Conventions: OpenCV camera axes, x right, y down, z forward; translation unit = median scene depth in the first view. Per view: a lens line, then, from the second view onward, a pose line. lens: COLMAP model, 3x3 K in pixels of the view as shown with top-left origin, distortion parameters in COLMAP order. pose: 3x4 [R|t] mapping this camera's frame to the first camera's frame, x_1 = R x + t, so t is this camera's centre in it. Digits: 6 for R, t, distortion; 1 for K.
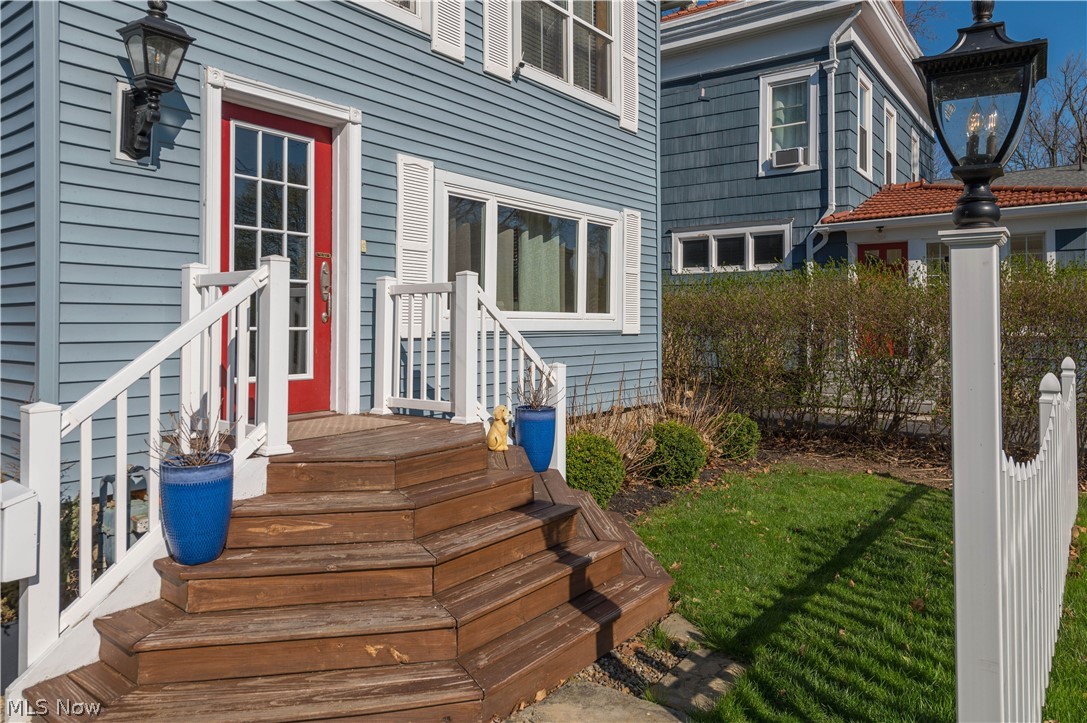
lens RADIAL K [[727.3, 0, 555.9], [0, 727.3, 327.9], [0, 0, 1]] dist [0.023161, -0.011169]
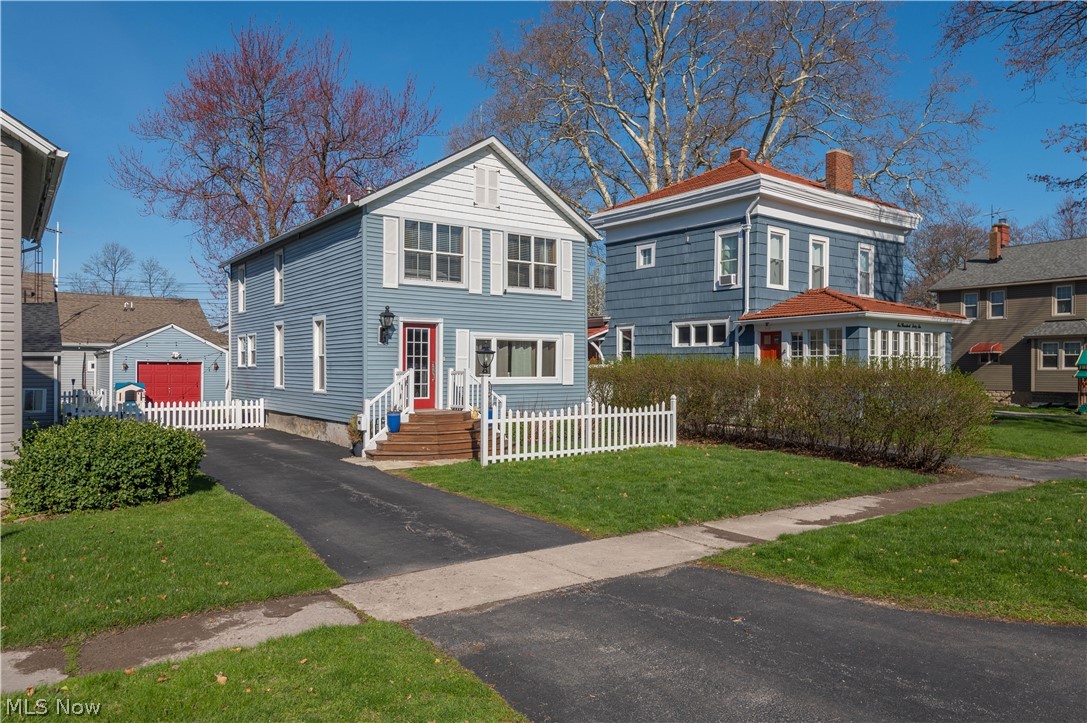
lens RADIAL K [[727.3, 0, 574.8], [0, 727.3, 376.7], [0, 0, 1]] dist [0.023161, -0.011169]
pose [[0.964157, 0.003131, -0.265312, 0.812617], [-0.001200, 0.999972, 0.007439, -0.039139], [0.265328, -0.006854, 0.964134, -1.393118]]
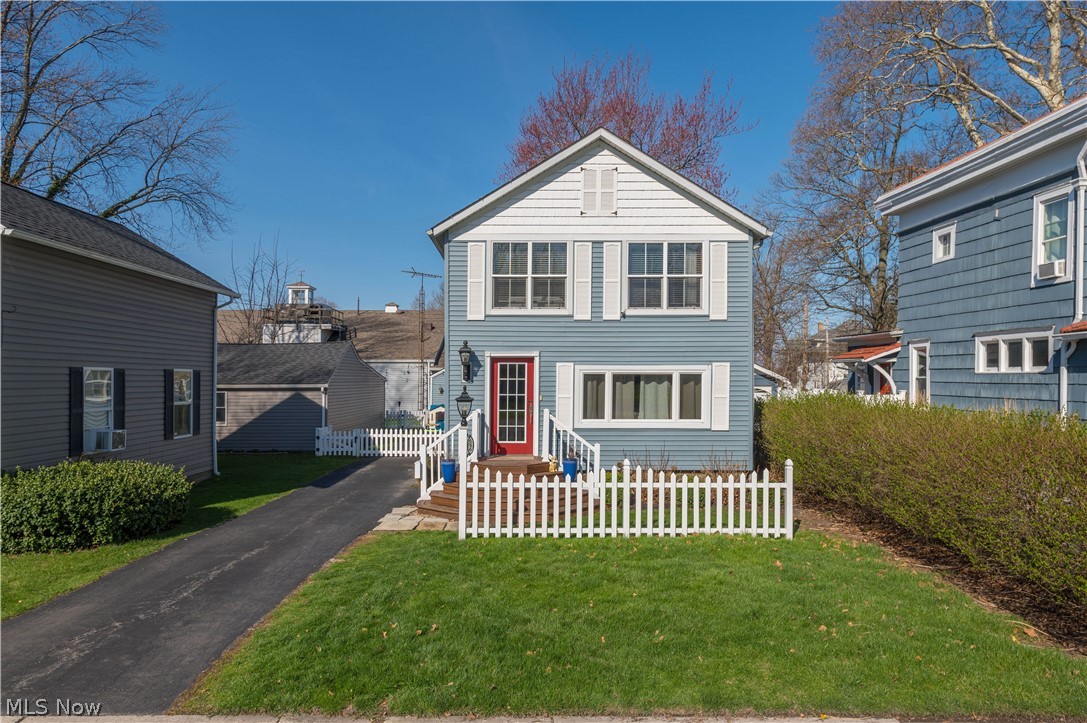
lens RADIAL K [[727.3, 0, 541.0], [0, 727.3, 378.2], [0, 0, 1]] dist [0.023161, -0.011169]
pose [[0.616464, -0.000830, -0.787383, 1.356220], [-0.004240, 0.999981, -0.004373, -0.121435], [0.787372, 0.006034, 0.616449, -0.519969]]
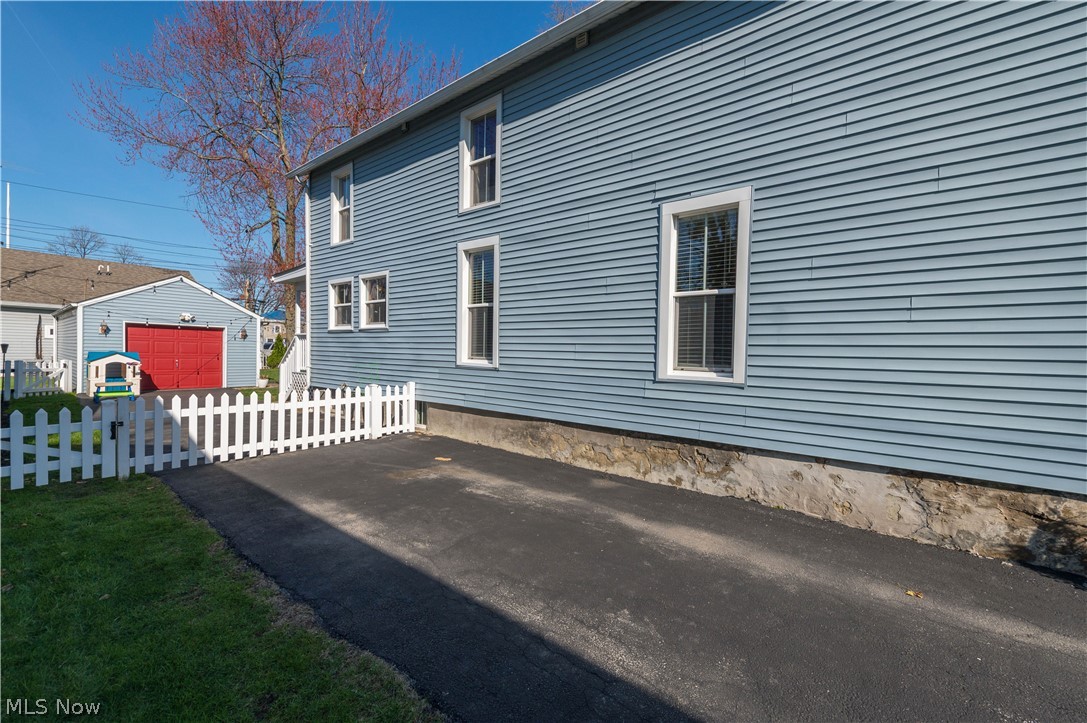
lens RADIAL K [[427.4, 0, 563.5], [0, 427.4, 368.0], [0, 0, 1]] dist [0.005590, -0.000345]
pose [[0.999760, 0.019630, 0.009726, -0.838741], [-0.019916, 0.999346, 0.030186, 0.002875], [-0.009127, -0.030372, 0.999497, 0.114666]]
